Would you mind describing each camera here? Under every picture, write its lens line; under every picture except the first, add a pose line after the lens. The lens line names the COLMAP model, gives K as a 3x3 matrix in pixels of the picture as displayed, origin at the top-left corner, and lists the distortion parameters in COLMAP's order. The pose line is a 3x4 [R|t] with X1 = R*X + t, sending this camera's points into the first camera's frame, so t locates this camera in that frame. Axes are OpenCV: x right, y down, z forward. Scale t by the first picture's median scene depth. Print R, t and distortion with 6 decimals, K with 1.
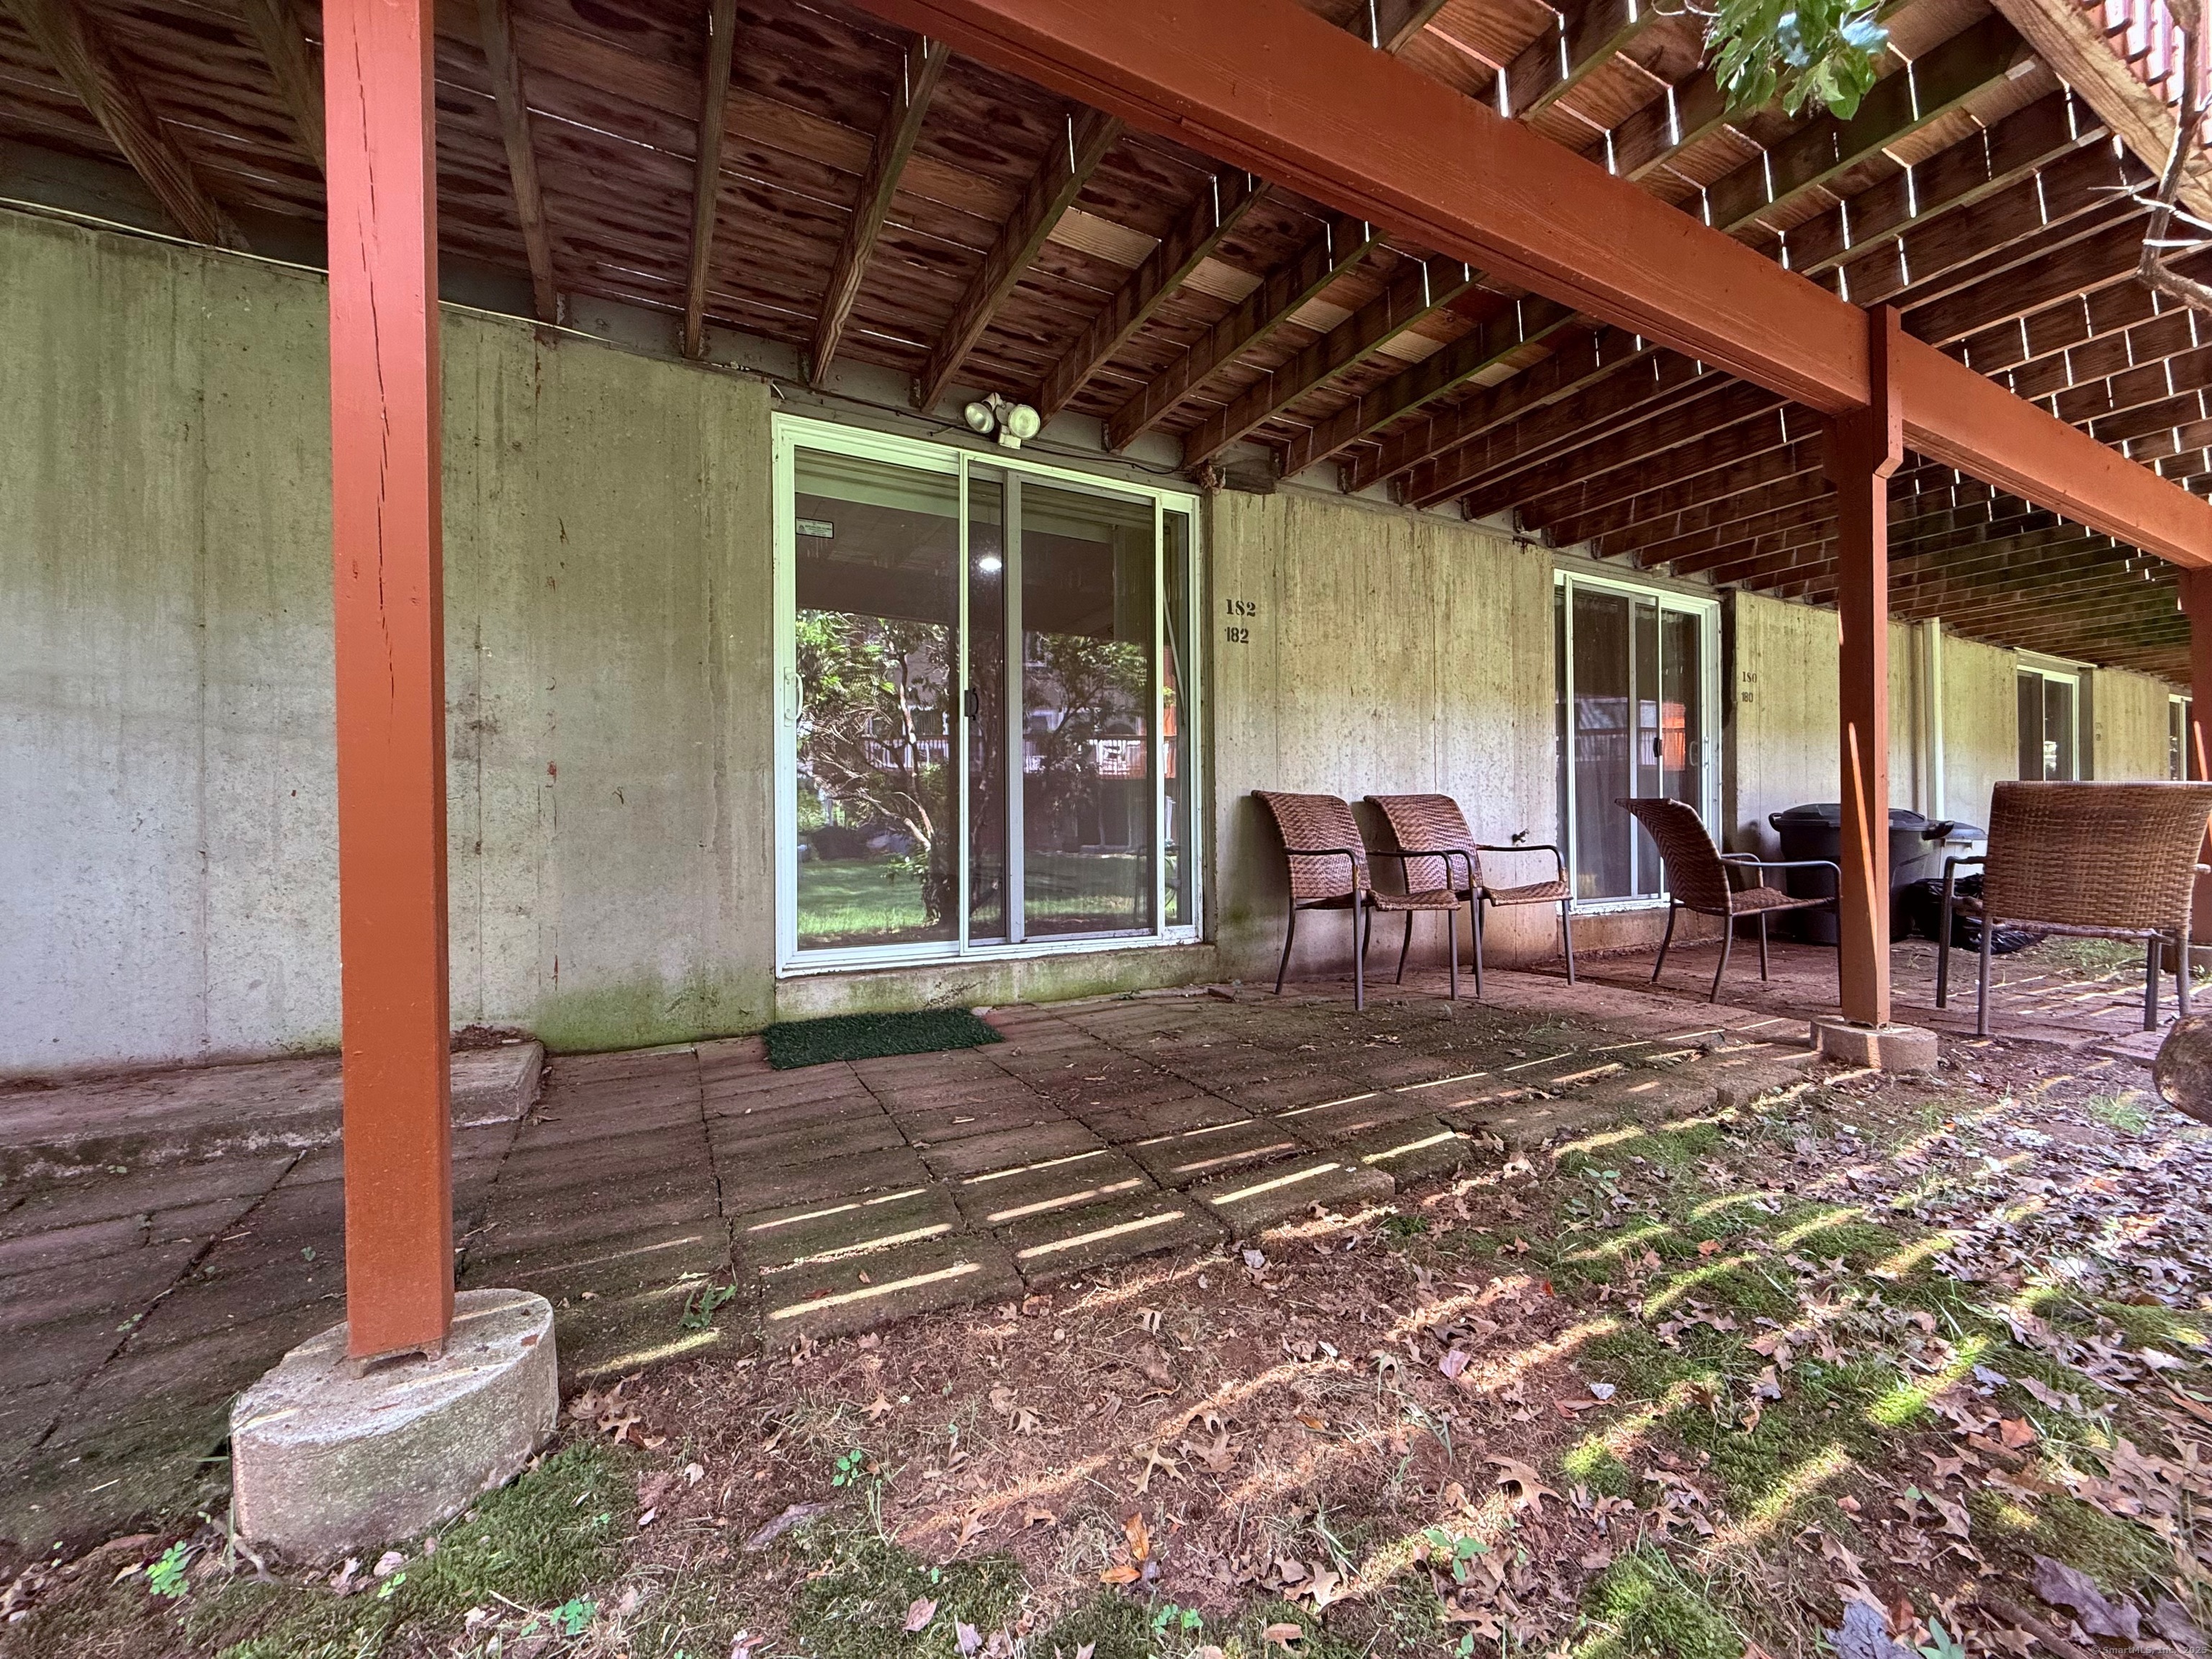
lens RADIAL K [[878.4, 0, 1100.4], [0, 878.4, 831.4], [0, 0, 1]] dist [-0.000304, 0.000237]
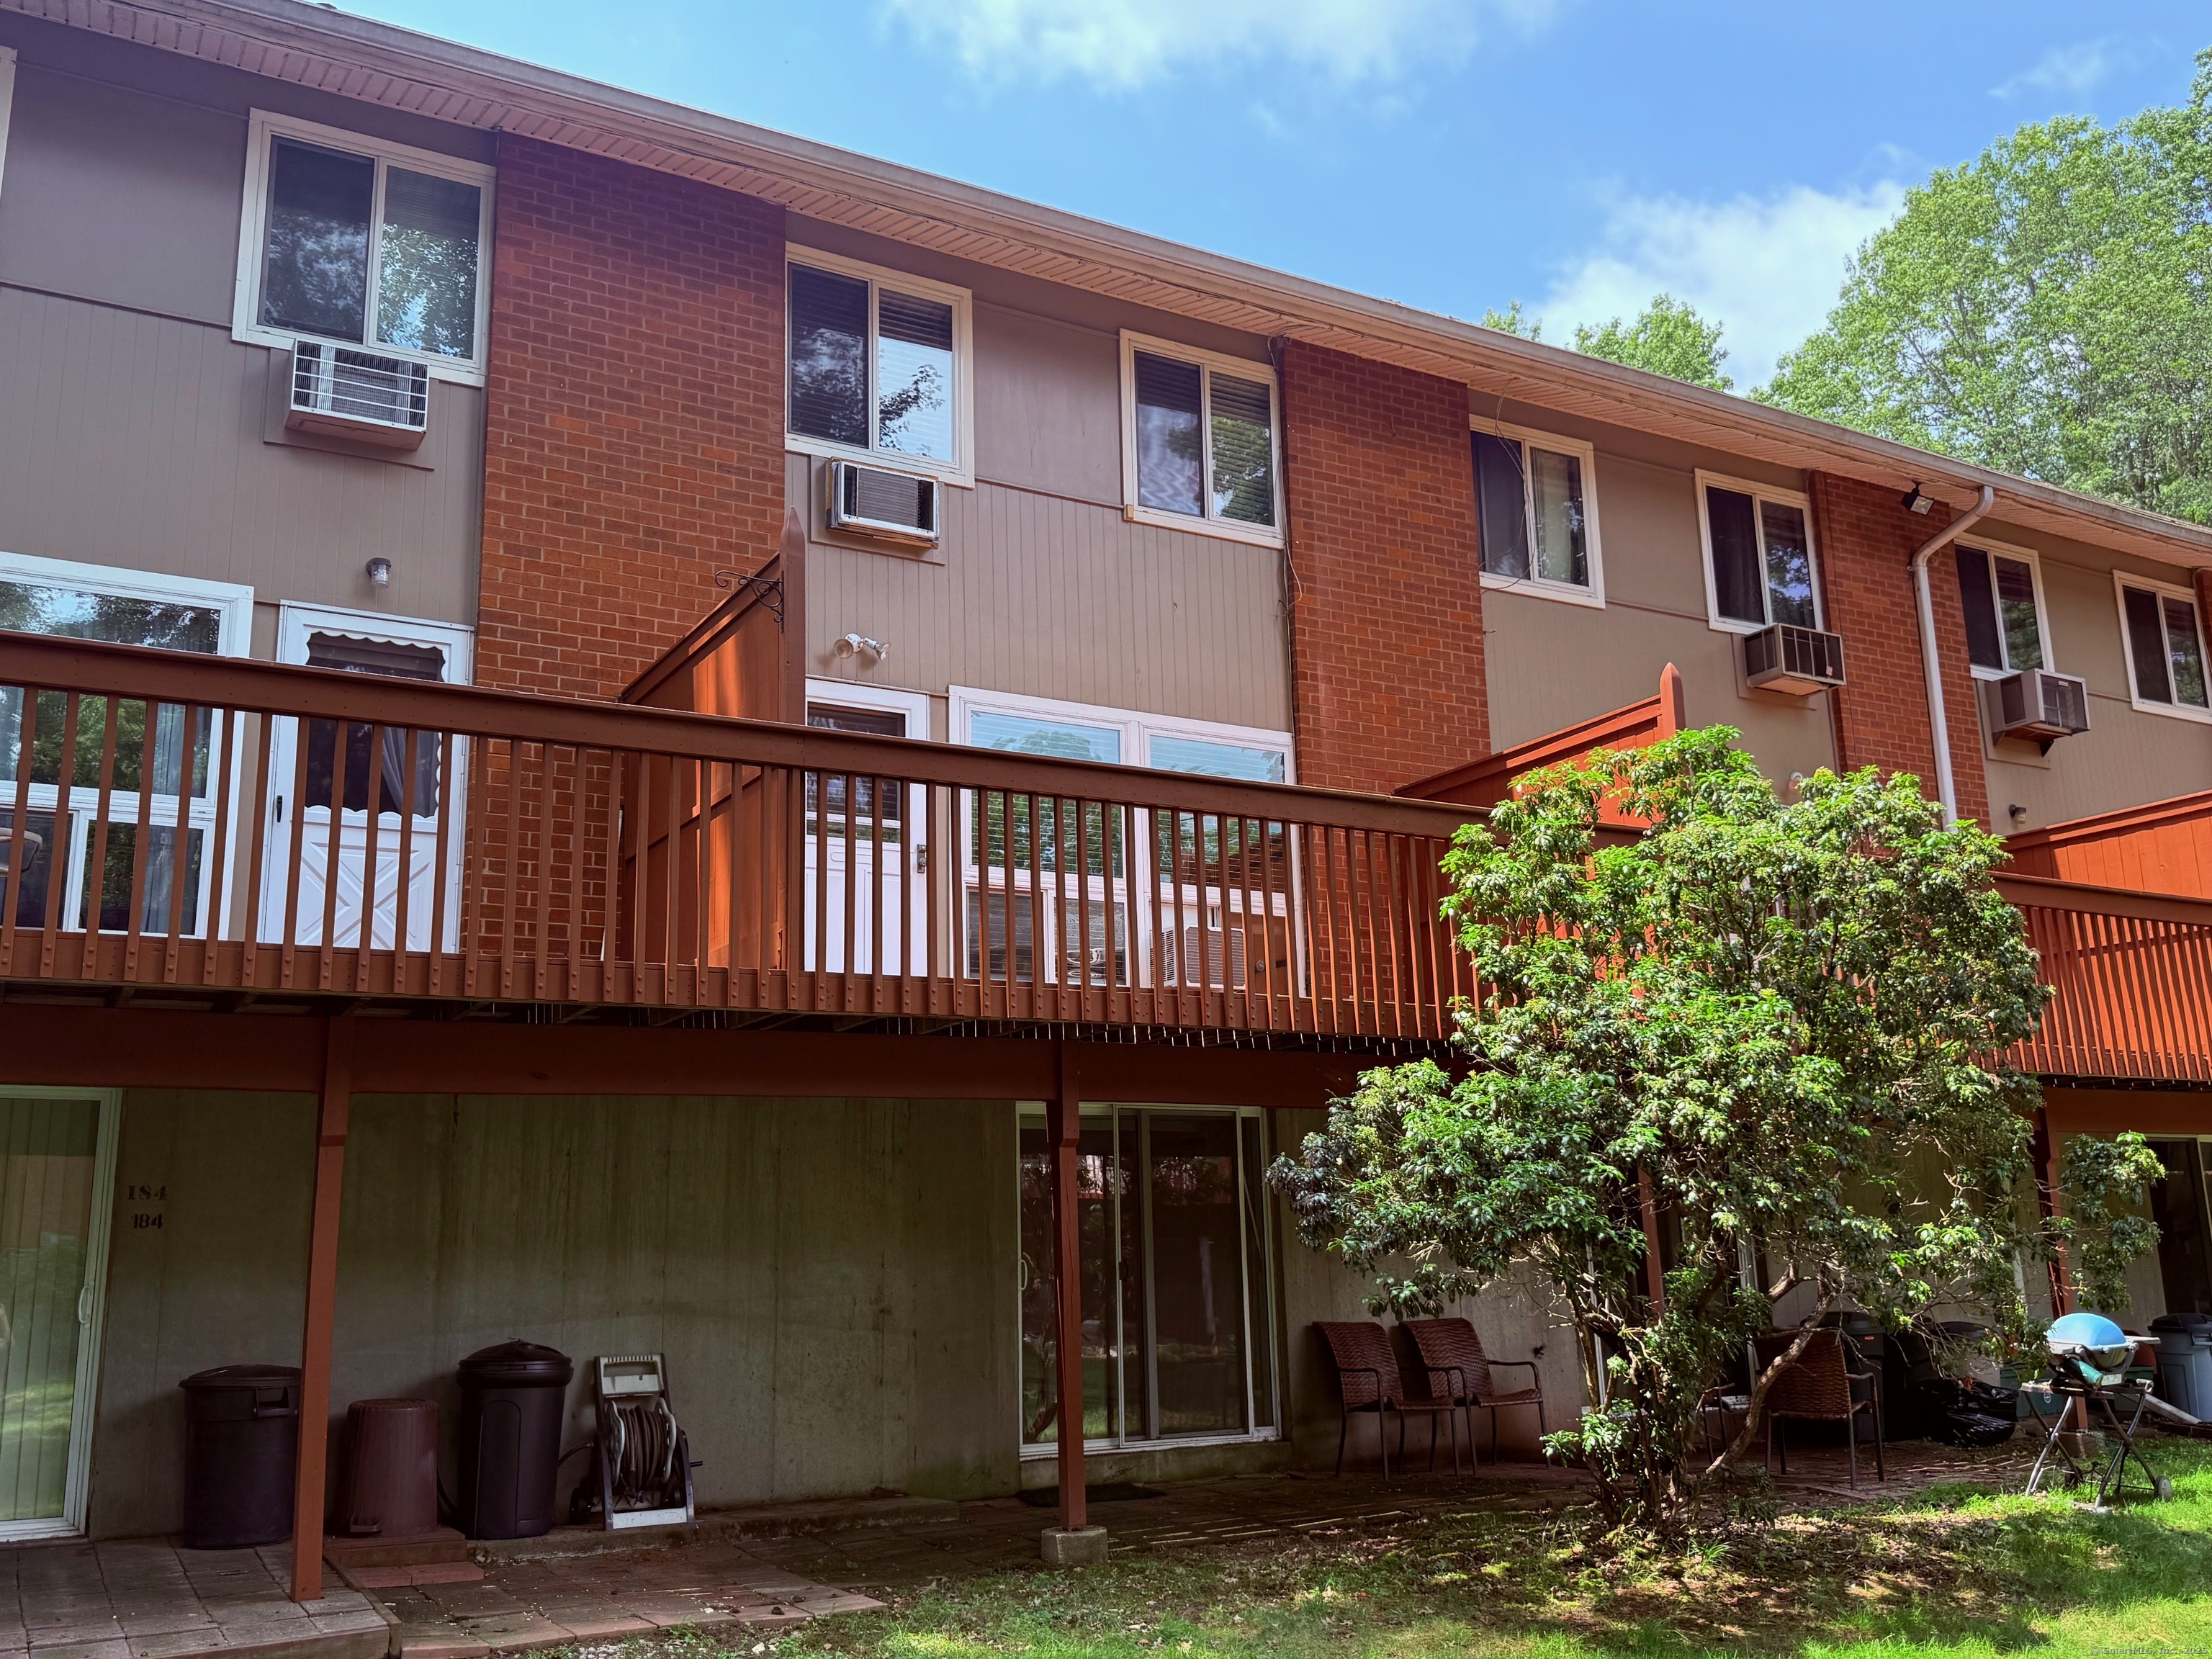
lens RADIAL K [[1965.5, 0, 1106.0], [0, 1965.5, 829.5], [0, 0, 1]] dist [0.113146, -0.005303]
pose [[0.999030, -0.009627, 0.042965, -0.304164], [0.018883, 0.975194, -0.220547, -0.131872], [-0.039775, 0.221144, 0.974430, -2.397449]]
